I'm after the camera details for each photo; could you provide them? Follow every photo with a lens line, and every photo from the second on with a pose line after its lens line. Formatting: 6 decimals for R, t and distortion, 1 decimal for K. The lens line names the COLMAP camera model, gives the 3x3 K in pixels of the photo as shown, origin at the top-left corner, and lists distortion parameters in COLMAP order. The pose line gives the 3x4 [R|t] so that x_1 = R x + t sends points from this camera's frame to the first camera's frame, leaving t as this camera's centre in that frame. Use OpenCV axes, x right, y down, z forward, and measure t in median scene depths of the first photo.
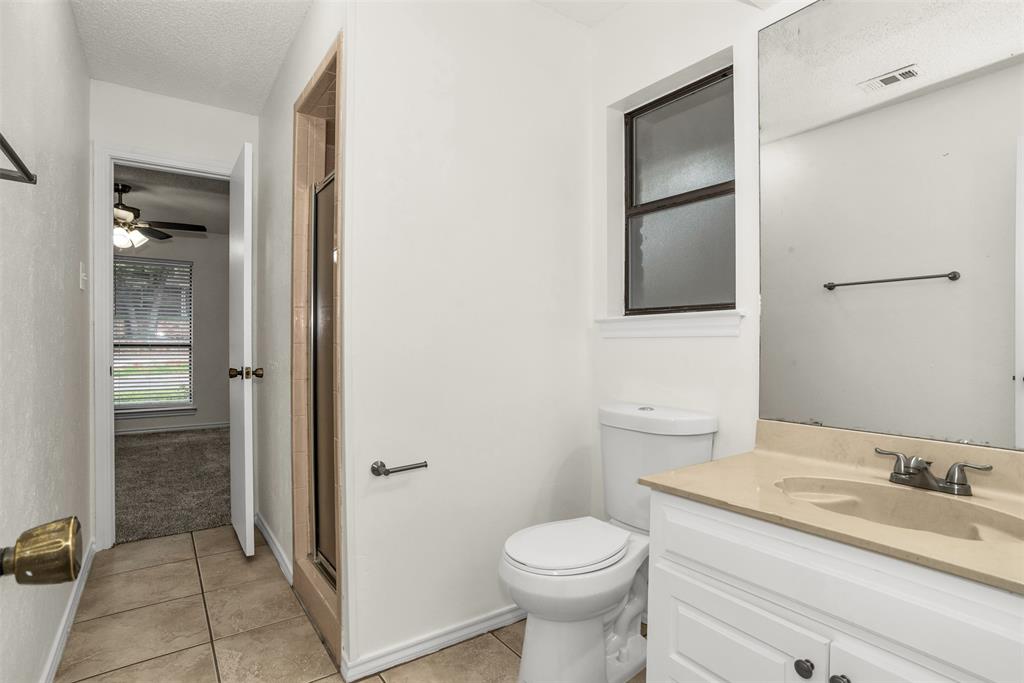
lens RADIAL K [[526.3, 0, 514.1], [0, 526.3, 339.4], [0, 0, 1]] dist [-0.079096, 0.042760]
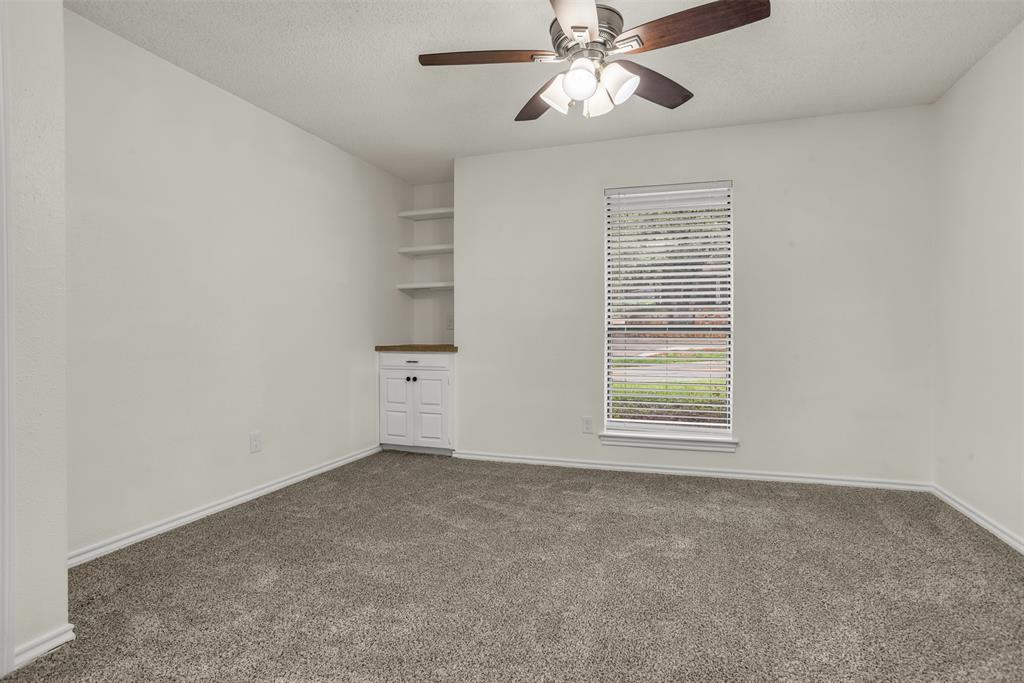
lens RADIAL K [[526.3, 0, 514.1], [0, 526.3, 339.4], [0, 0, 1]] dist [-0.079096, 0.042760]
pose [[0.585288, 0.006995, -0.810795, -0.374966], [0.002774, 0.999940, 0.010629, 0.020122], [0.810821, -0.008471, 0.585234, 0.581246]]
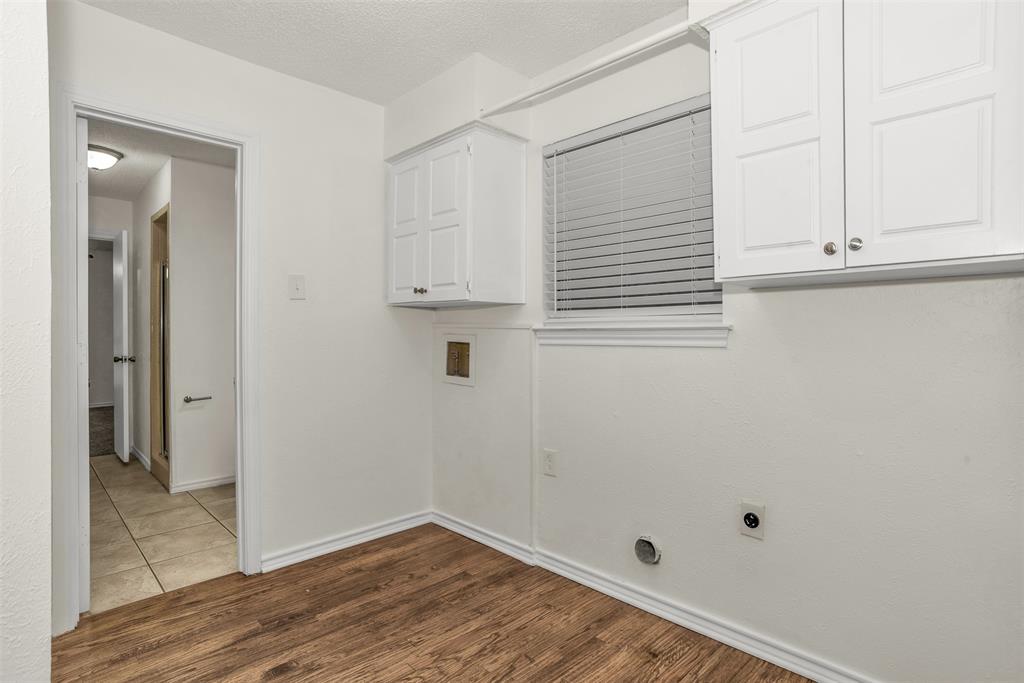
lens RADIAL K [[526.3, 0, 514.1], [0, 526.3, 339.4], [0, 0, 1]] dist [-0.079096, 0.042760]
pose [[0.986703, 0.001908, 0.162522, 0.523147], [-0.003056, 0.999972, 0.006810, -0.019067], [-0.162504, -0.007216, 0.986681, -0.955242]]
